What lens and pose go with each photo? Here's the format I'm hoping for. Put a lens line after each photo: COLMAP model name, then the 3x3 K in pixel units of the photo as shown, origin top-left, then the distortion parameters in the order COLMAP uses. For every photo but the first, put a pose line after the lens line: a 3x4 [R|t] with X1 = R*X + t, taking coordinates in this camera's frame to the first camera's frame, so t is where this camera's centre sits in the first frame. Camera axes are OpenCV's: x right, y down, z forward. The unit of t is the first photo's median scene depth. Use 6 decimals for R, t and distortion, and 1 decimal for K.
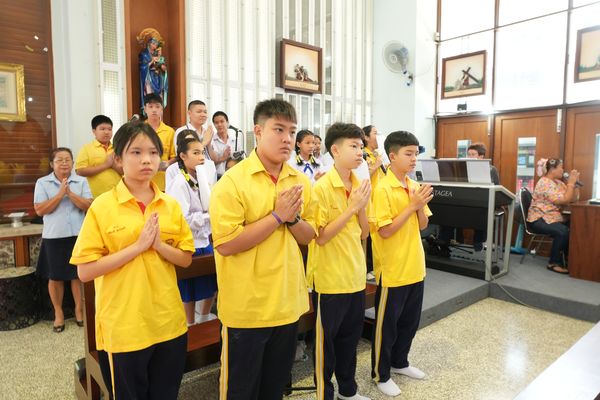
lens RADIAL K [[435.0, 0, 300.0], [0, 435.0, 200.0], [0, 0, 1]] dist [-0.006559, 0.041349]
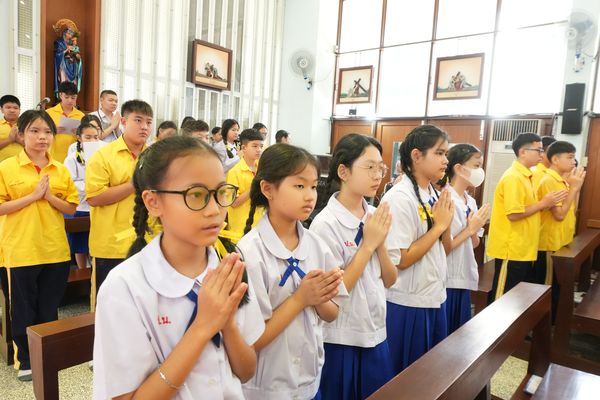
lens RADIAL K [[435.0, 0, 300.0], [0, 435.0, 200.0], [0, 0, 1]] dist [-0.006559, 0.041349]
pose [[0.987815, 0.046897, 0.148398, 0.079147], [-0.049373, 0.998695, 0.013041, 0.015648], [-0.147593, -0.020209, 0.988842, -0.155309]]
